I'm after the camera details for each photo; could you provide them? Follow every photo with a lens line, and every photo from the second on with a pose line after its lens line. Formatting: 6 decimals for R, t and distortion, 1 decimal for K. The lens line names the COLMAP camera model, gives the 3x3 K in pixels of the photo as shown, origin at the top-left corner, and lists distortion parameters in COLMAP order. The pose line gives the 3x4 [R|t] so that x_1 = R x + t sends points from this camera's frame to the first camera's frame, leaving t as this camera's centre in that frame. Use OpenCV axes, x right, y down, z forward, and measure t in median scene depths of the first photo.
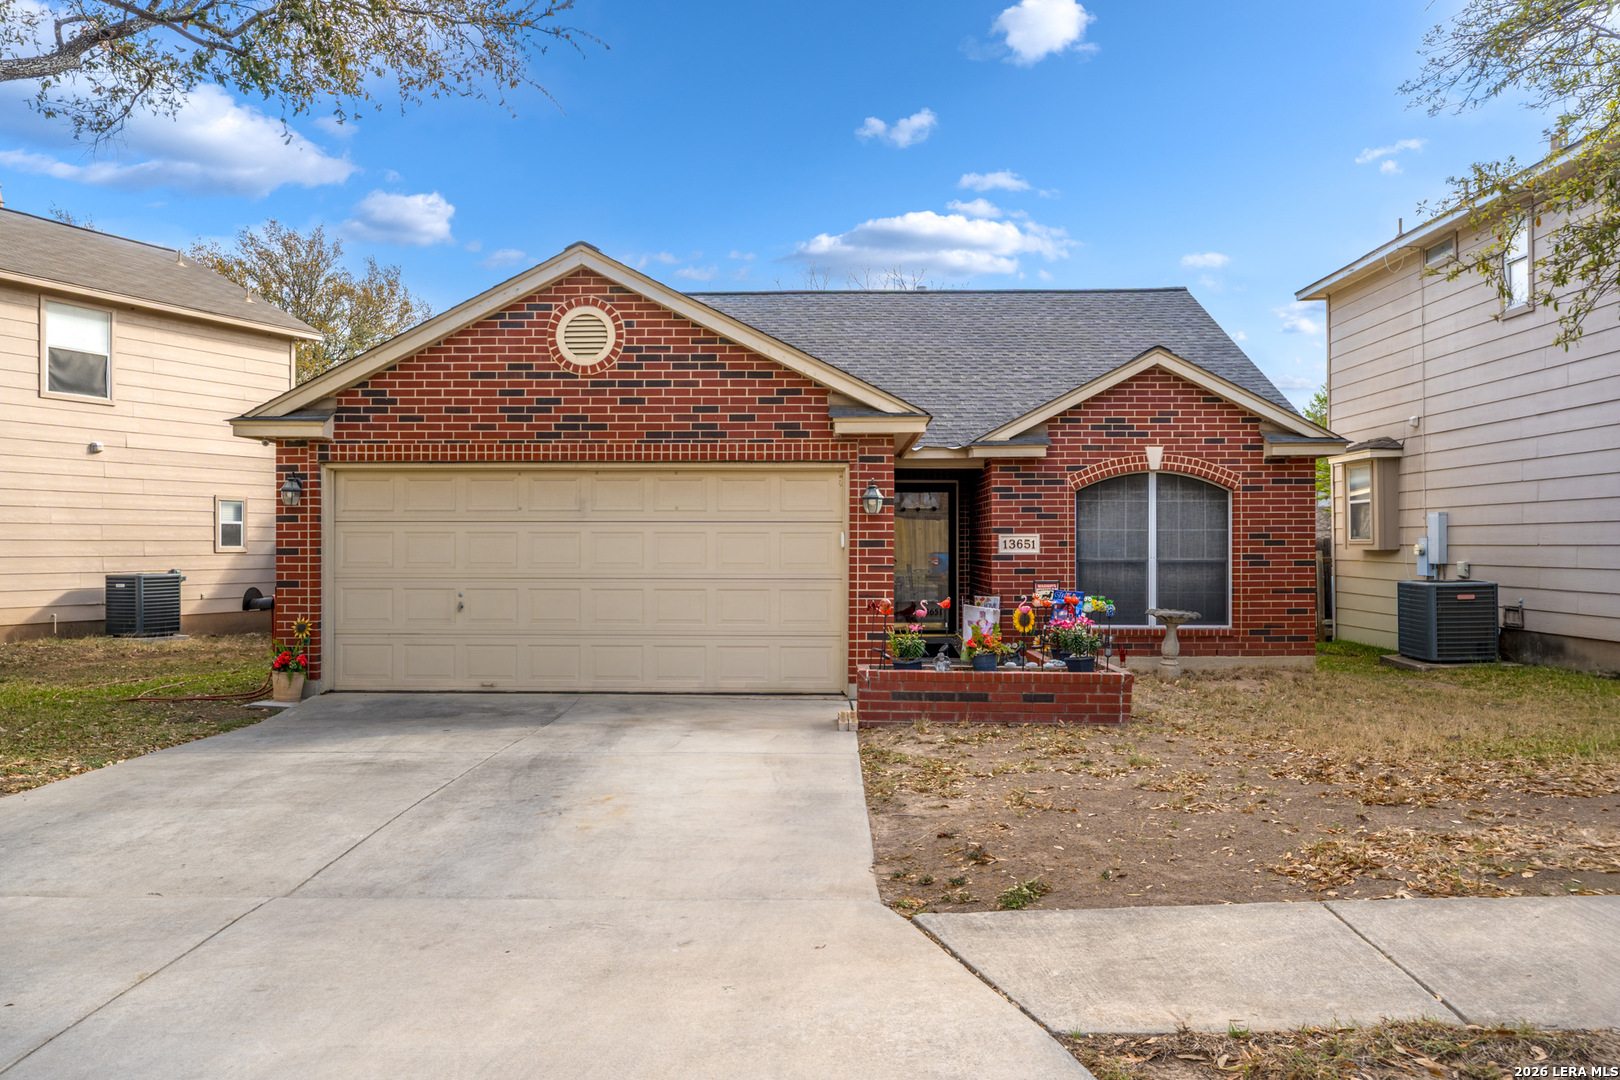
lens RADIAL K [[1284.1, 0, 800.9], [0, 1284.1, 538.1], [0, 0, 1]] dist [-0.011691, -0.000254]
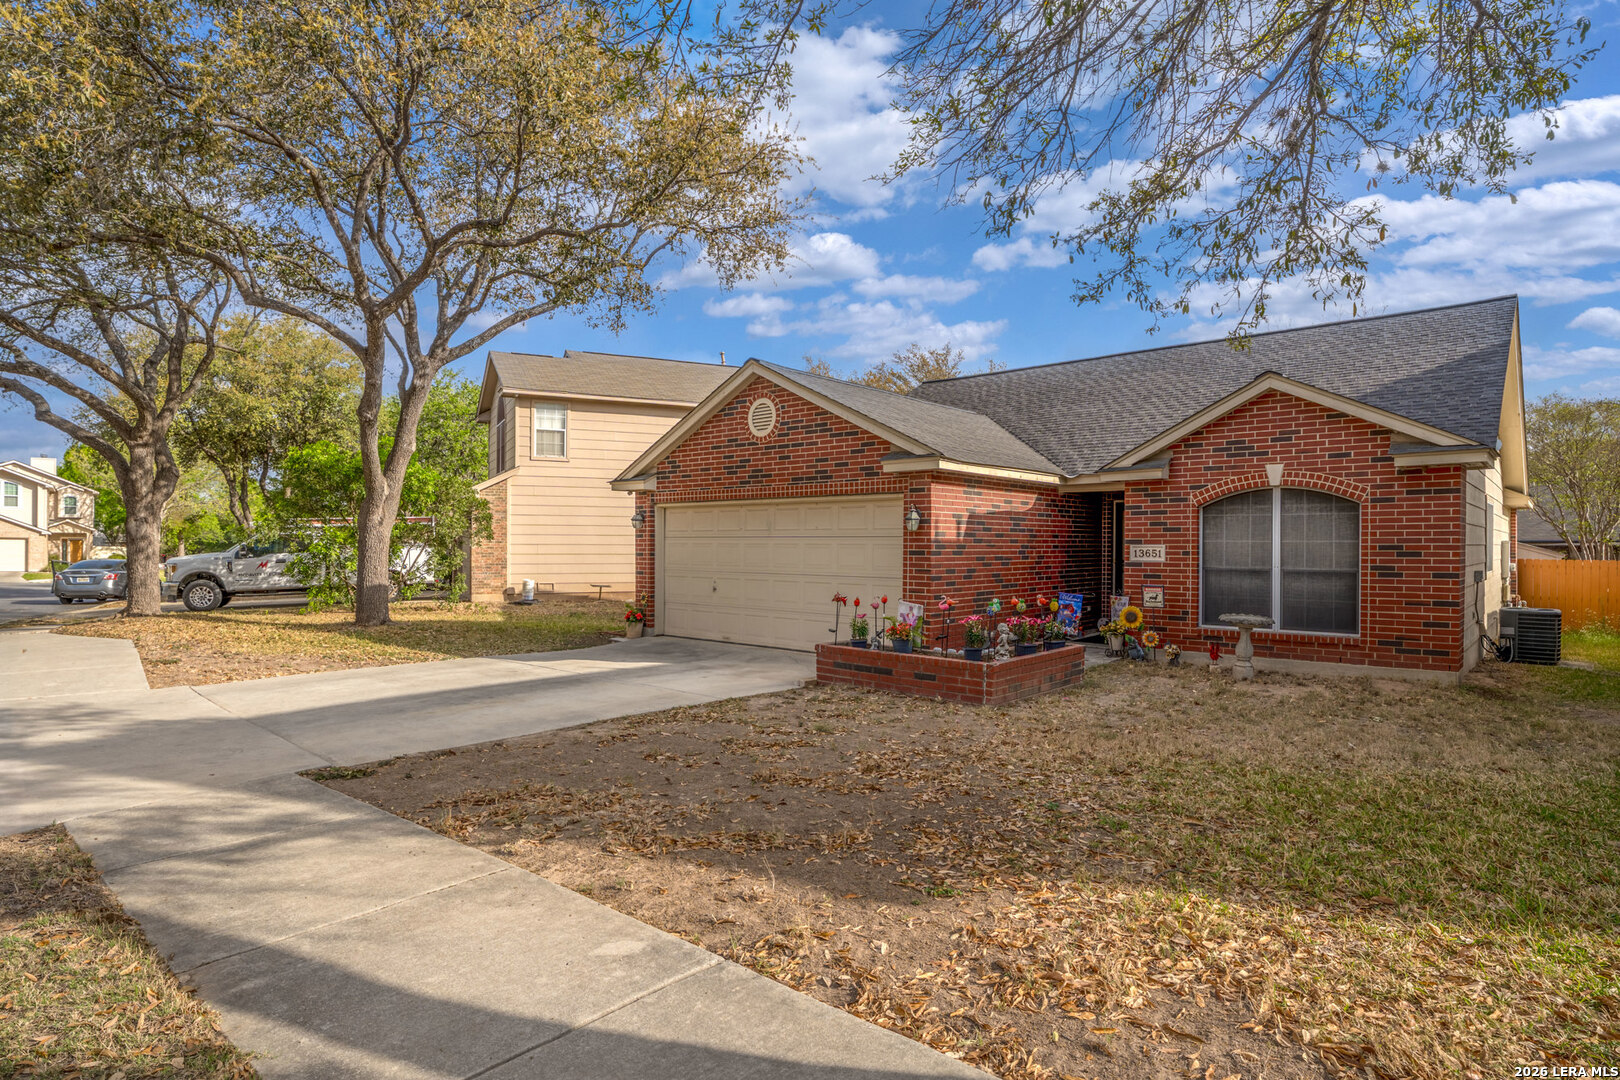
lens RADIAL K [[865.4, 0, 794.7], [0, 865.4, 545.9], [0, 0, 1]] dist [-0.003319, 0.000603]
pose [[0.763556, 0.003498, -0.645733, 0.537014], [-0.000311, 0.999987, 0.005049, -0.007468], [0.645742, -0.003655, 0.763547, 0.224394]]
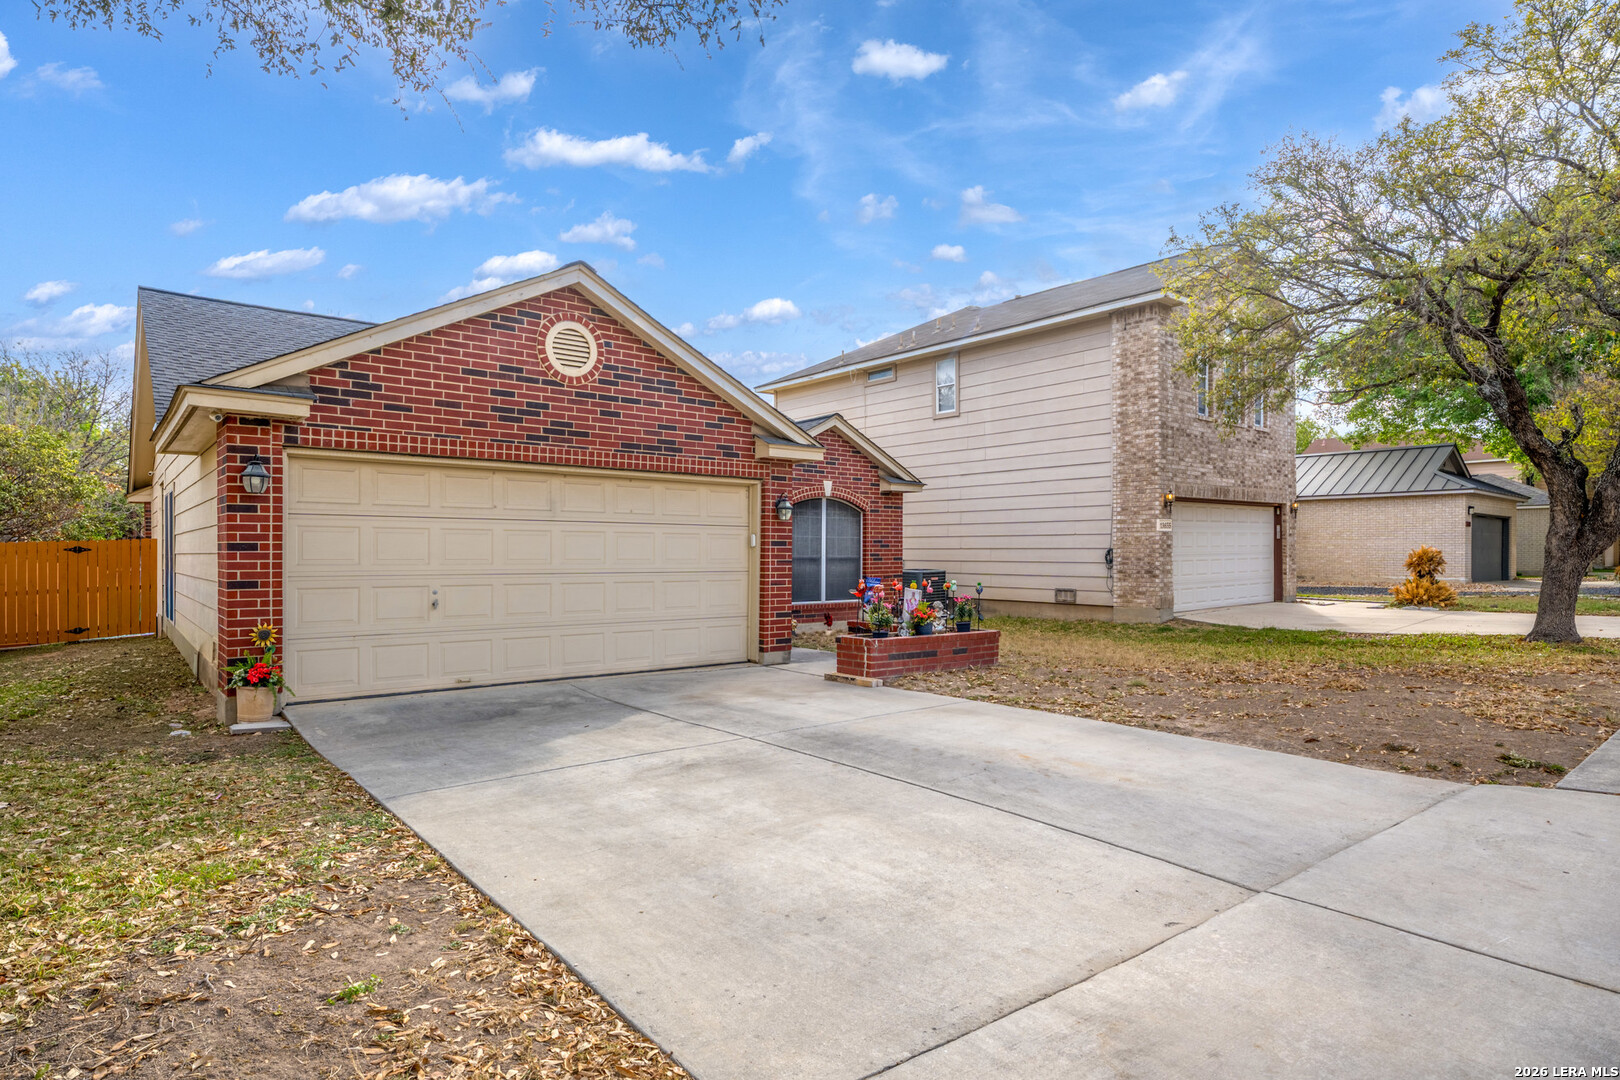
lens RADIAL K [[865.4, 0, 792.8], [0, 865.4, 549.9], [0, 0, 1]] dist [-0.003319, 0.000603]
pose [[0.763574, 0.003960, 0.645709, -0.493131], [-0.006907, 0.999974, 0.002035, 0.008792], [-0.645684, -0.006014, 0.763581, 0.321144]]
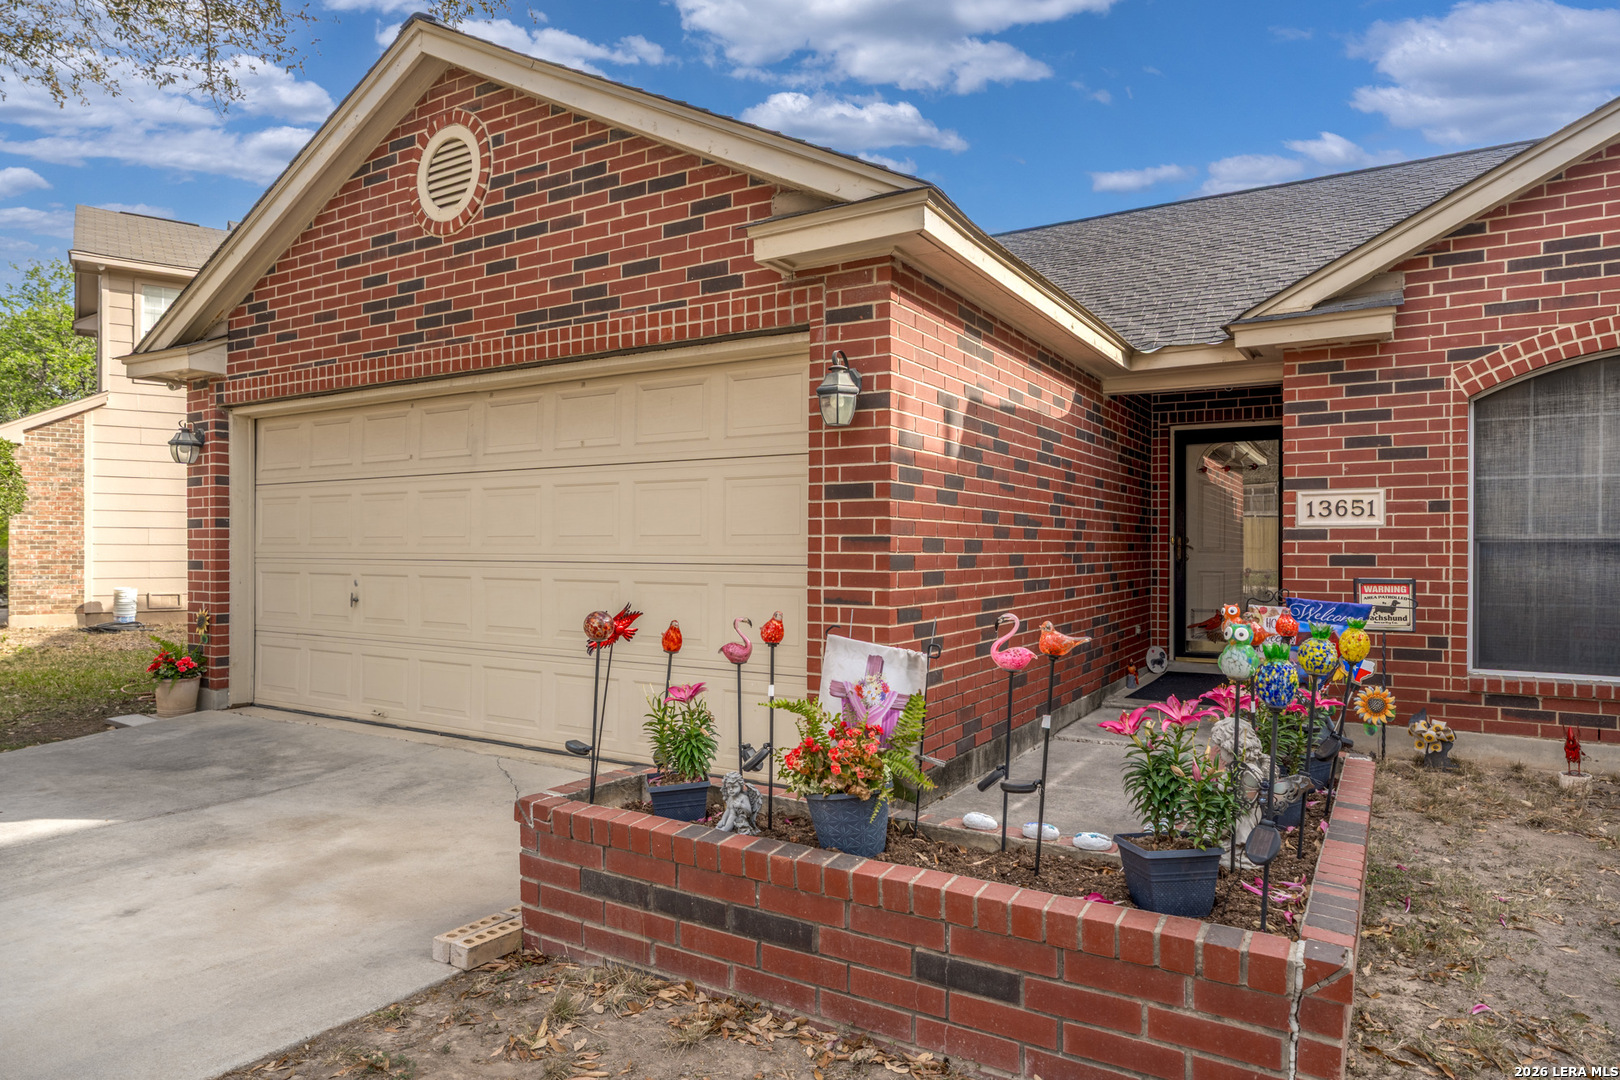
lens RADIAL K [[974.6, 0, 804.5], [0, 974.6, 553.3], [0, 0, 1]] dist [-0.006826, 0.005804]
pose [[0.866284, 0.003396, -0.499540, 0.220497], [0.000377, 0.999972, 0.007451, 0.024482], [0.499551, -0.006643, 0.866259, 0.670797]]
